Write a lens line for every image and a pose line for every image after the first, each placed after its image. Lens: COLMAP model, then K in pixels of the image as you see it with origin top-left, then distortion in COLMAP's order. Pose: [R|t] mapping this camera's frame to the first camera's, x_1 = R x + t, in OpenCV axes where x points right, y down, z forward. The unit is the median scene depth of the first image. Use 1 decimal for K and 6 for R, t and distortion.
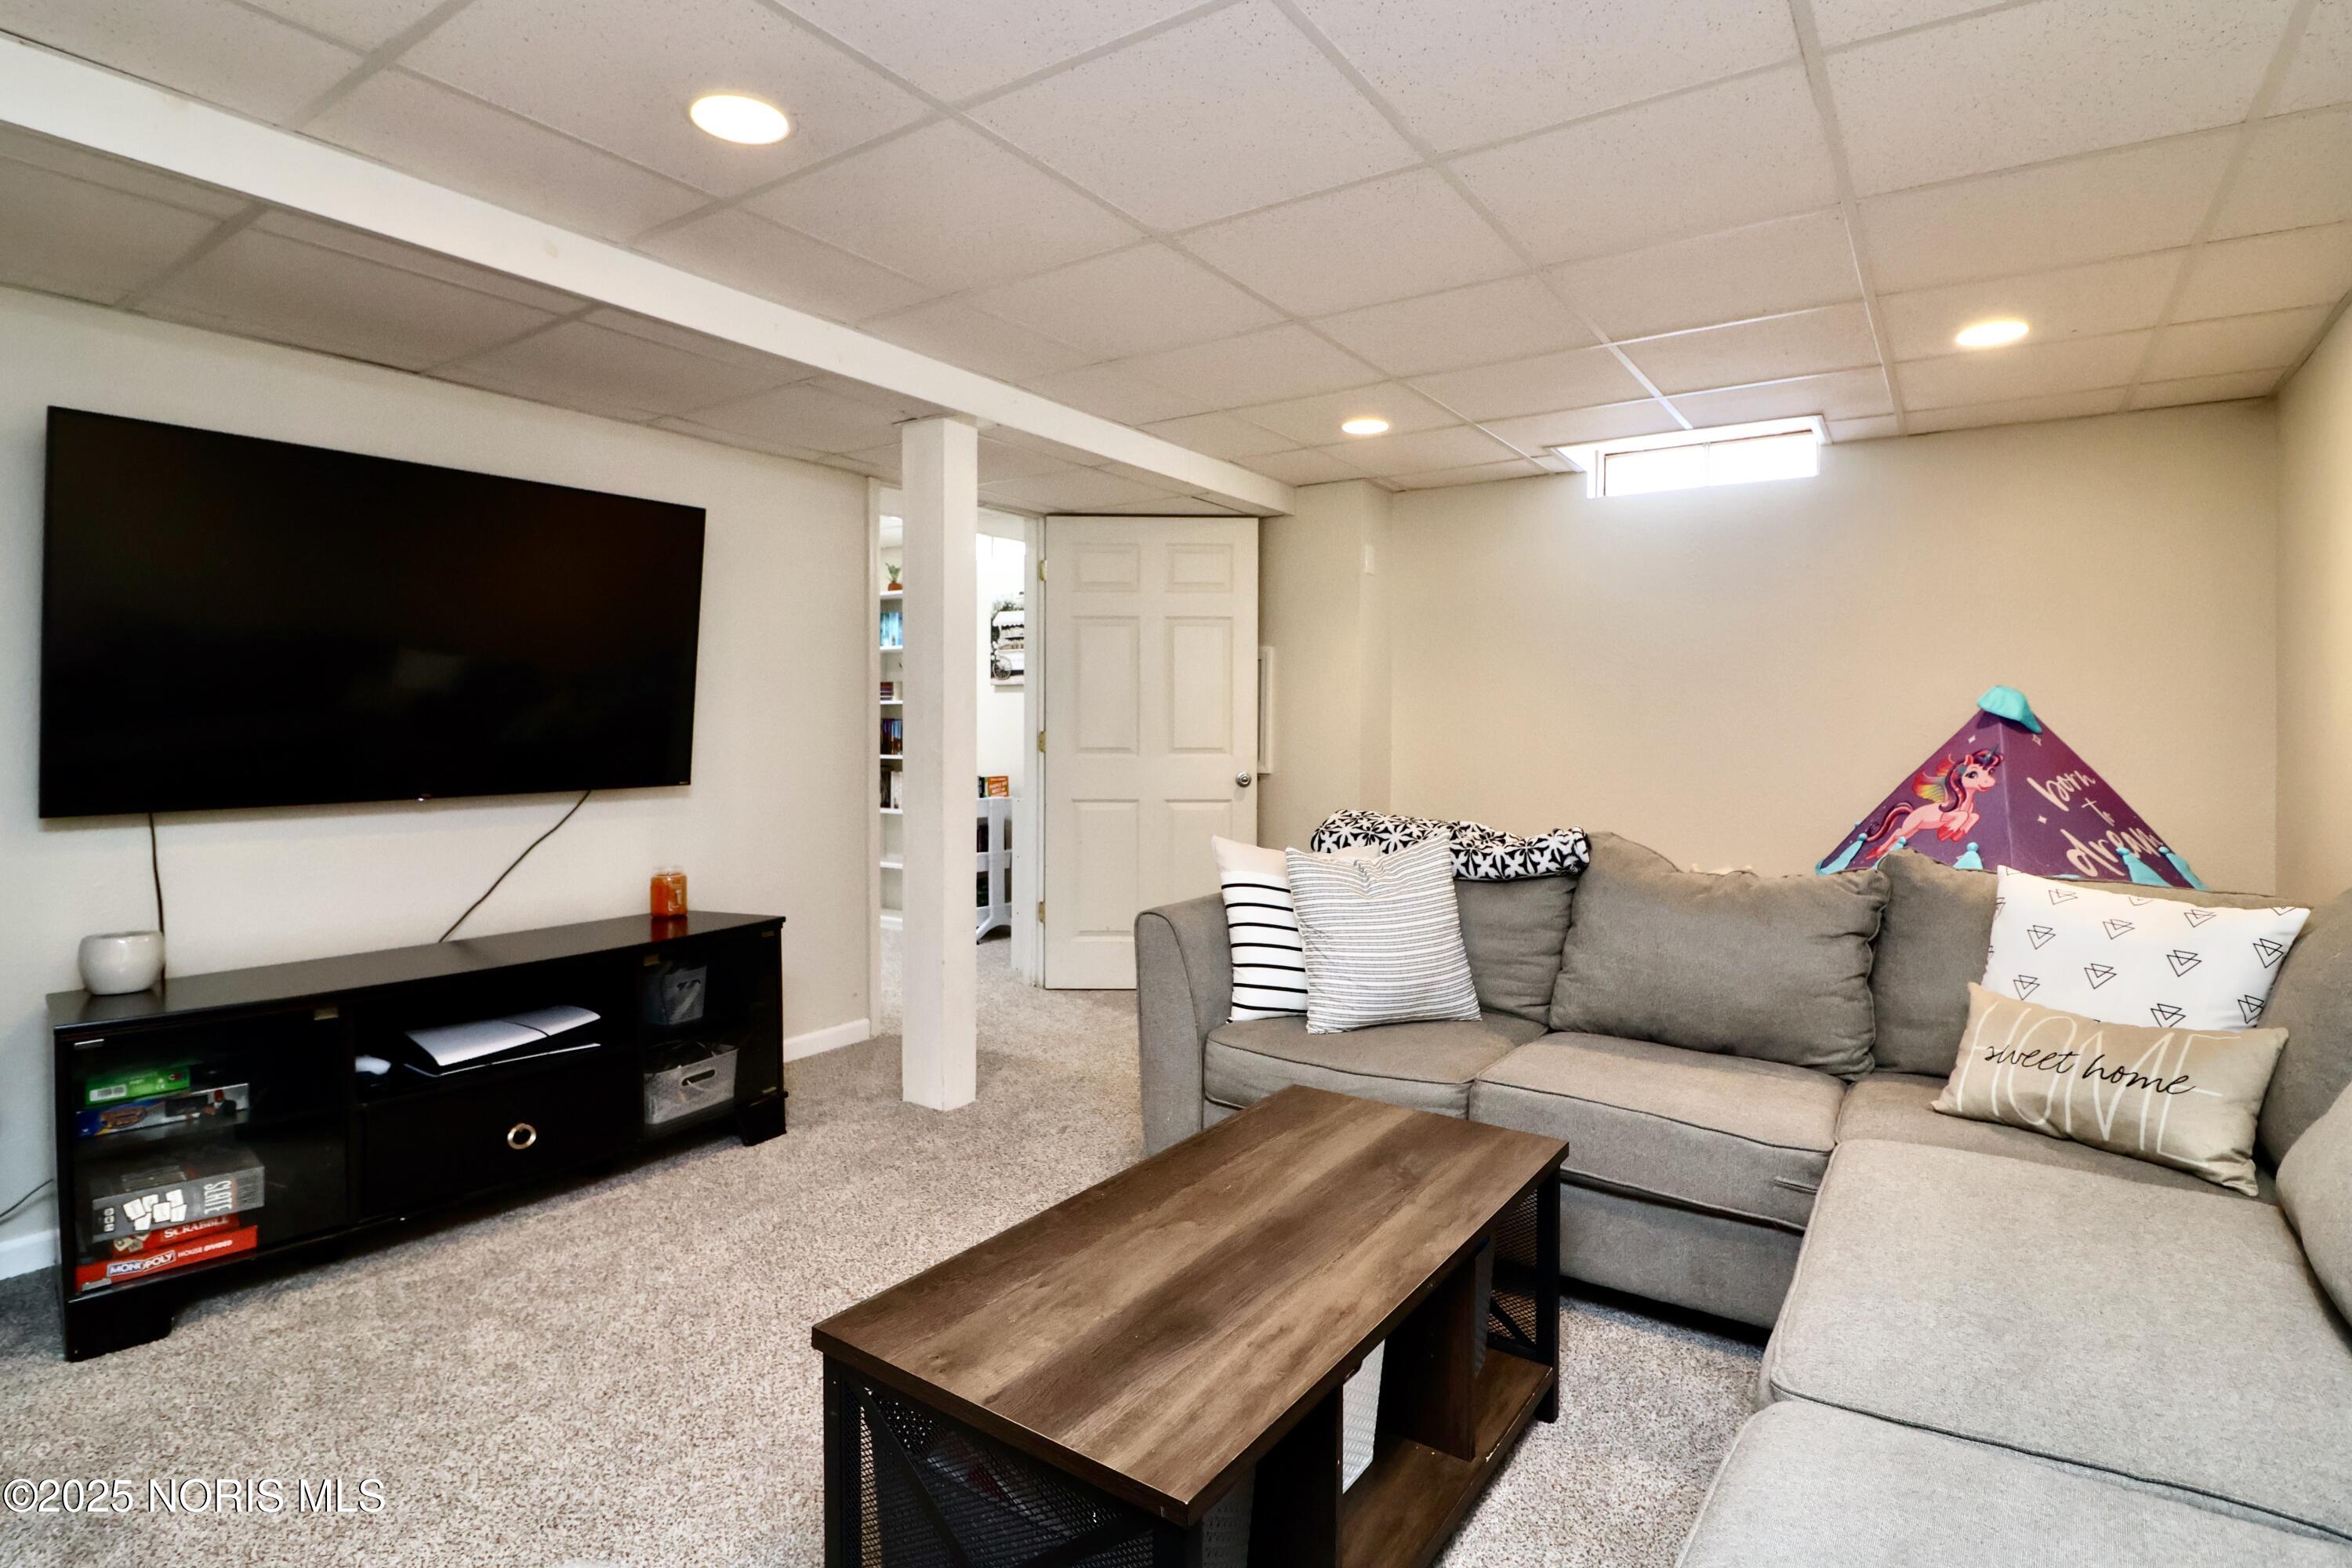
lens RADIAL K [[1179.7, 0, 1147.1], [0, 1179.7, 715.0], [0, 0, 1]] dist [-0.013673, -0.001061]
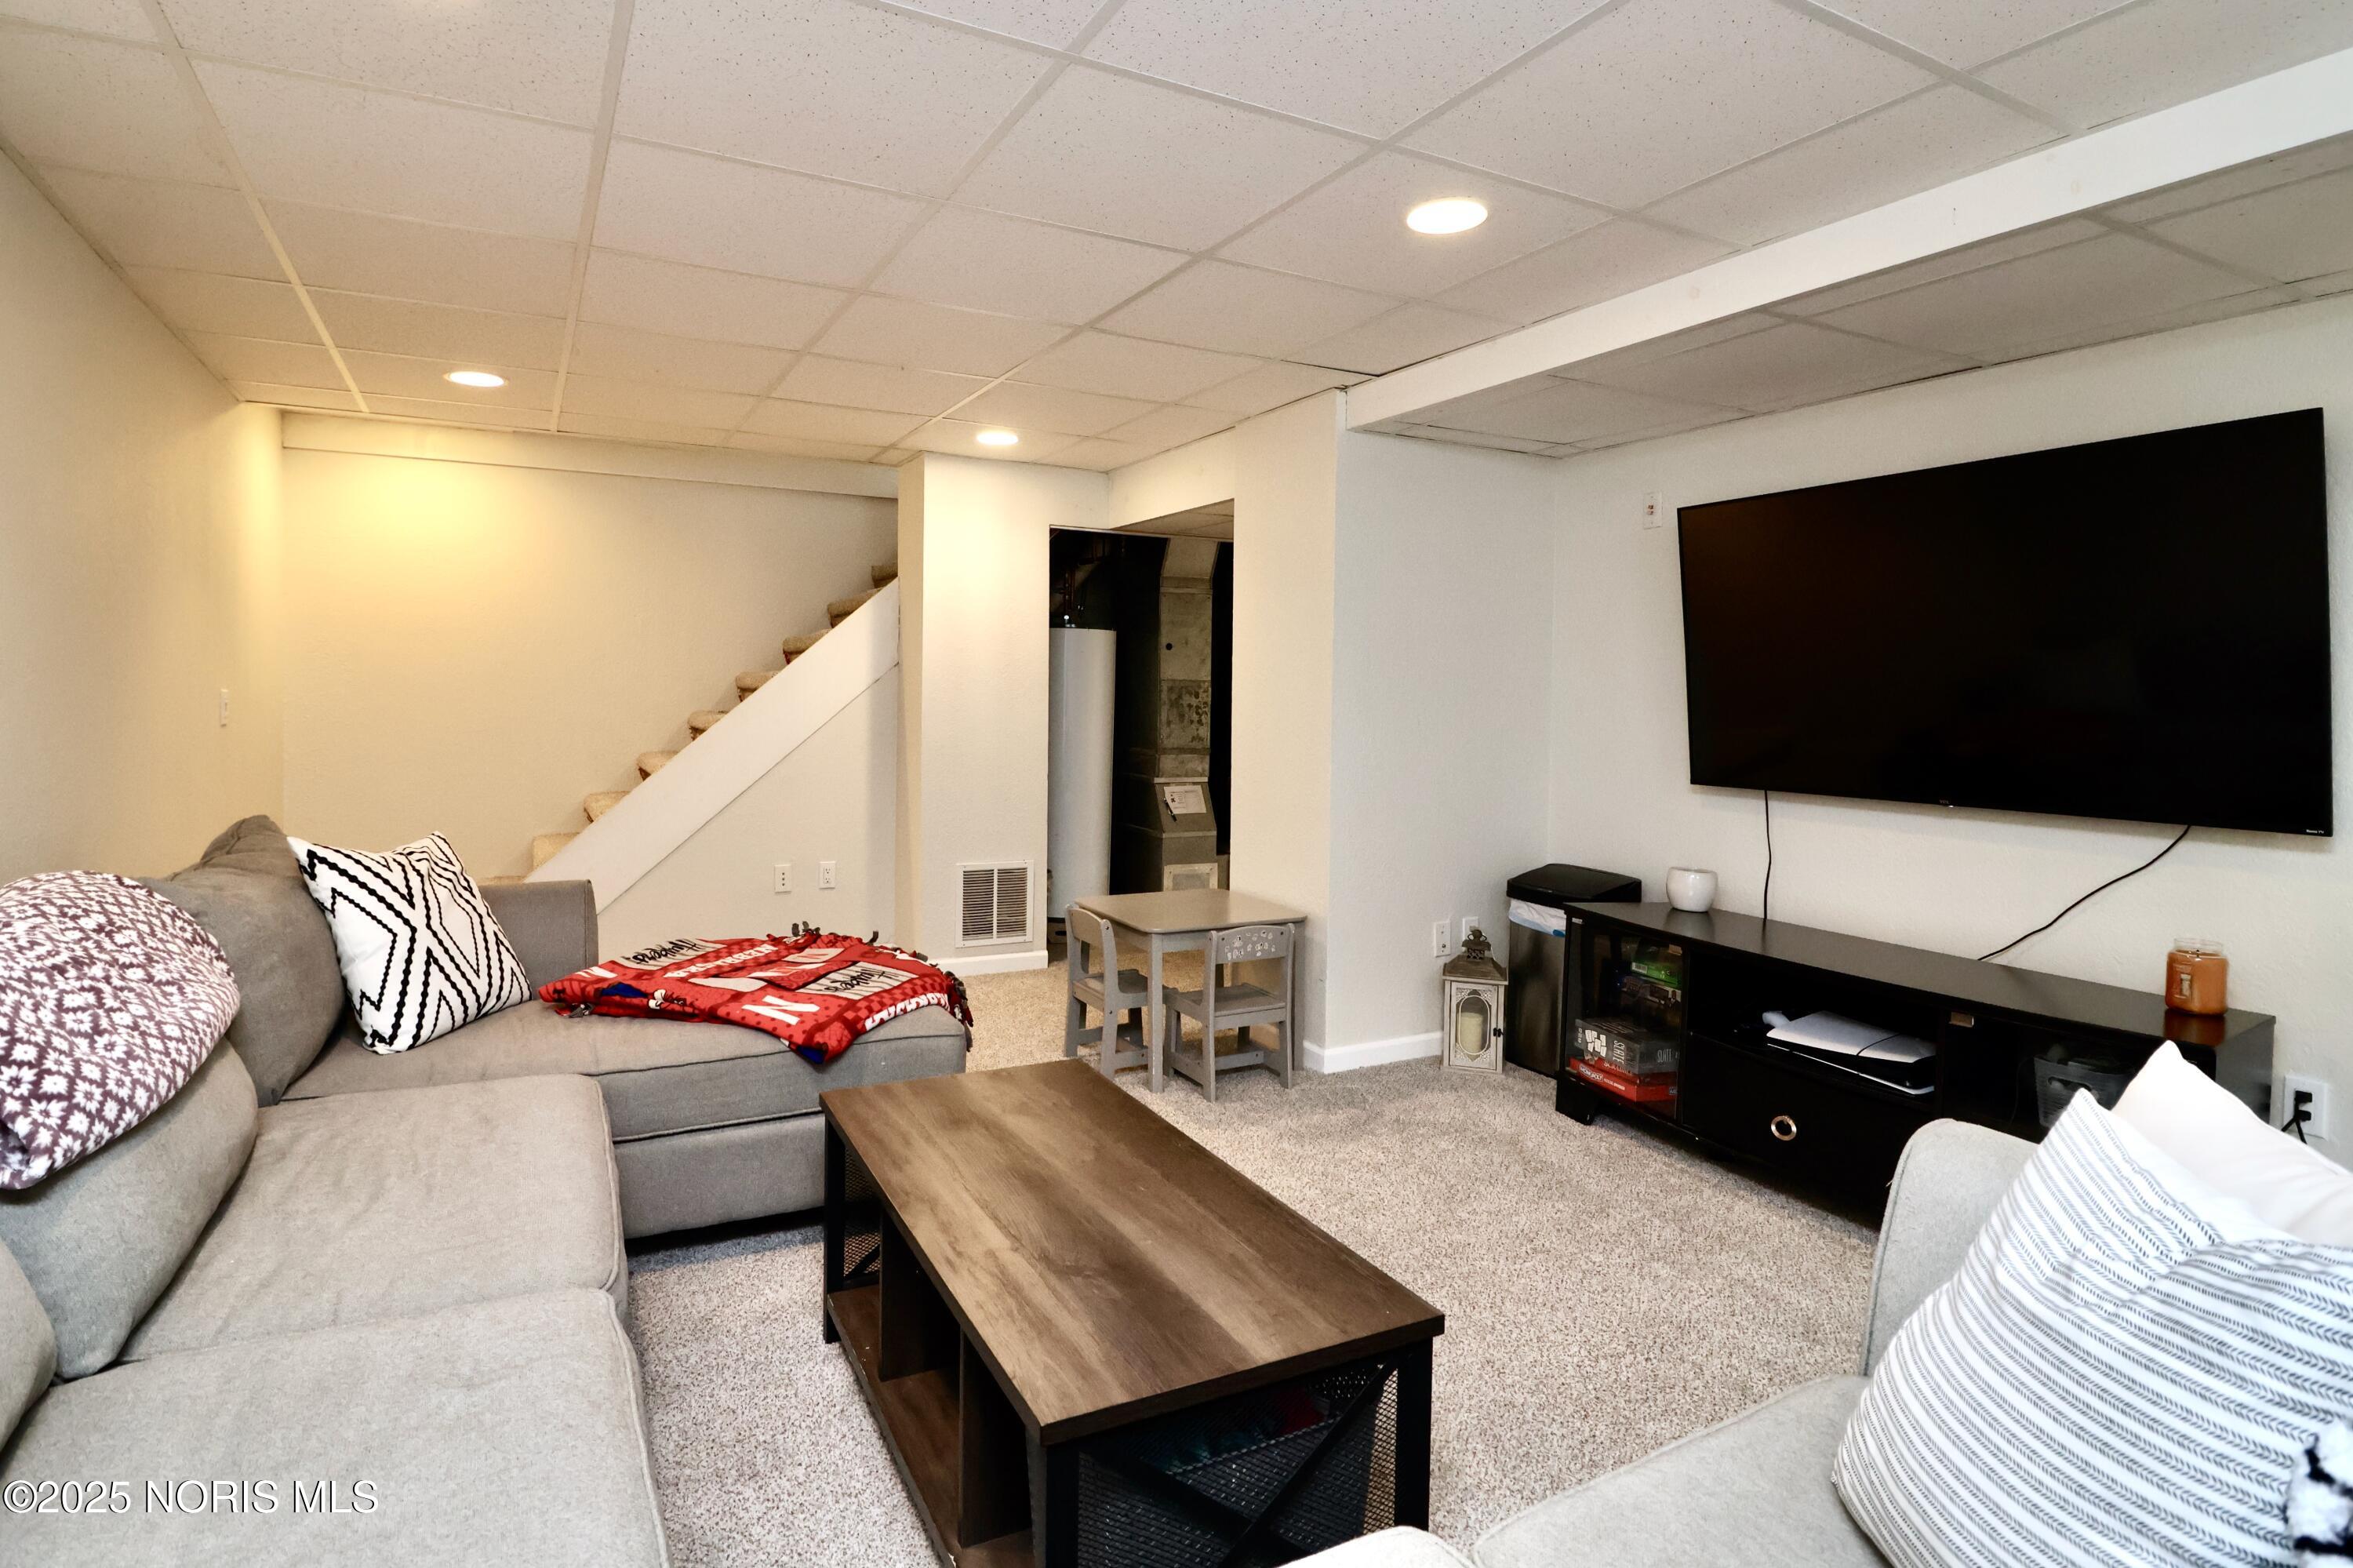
lens RADIAL K [[1180.2, 0, 1147.6], [0, 1180.2, 715.0], [0, 0, 1]] dist [-0.013673, -0.001061]
pose [[-0.453005, 0.007363, -0.891478, 0.582606], [-0.011432, 0.999836, 0.014067, -0.011404], [0.891435, 0.016564, -0.452846, 0.879179]]
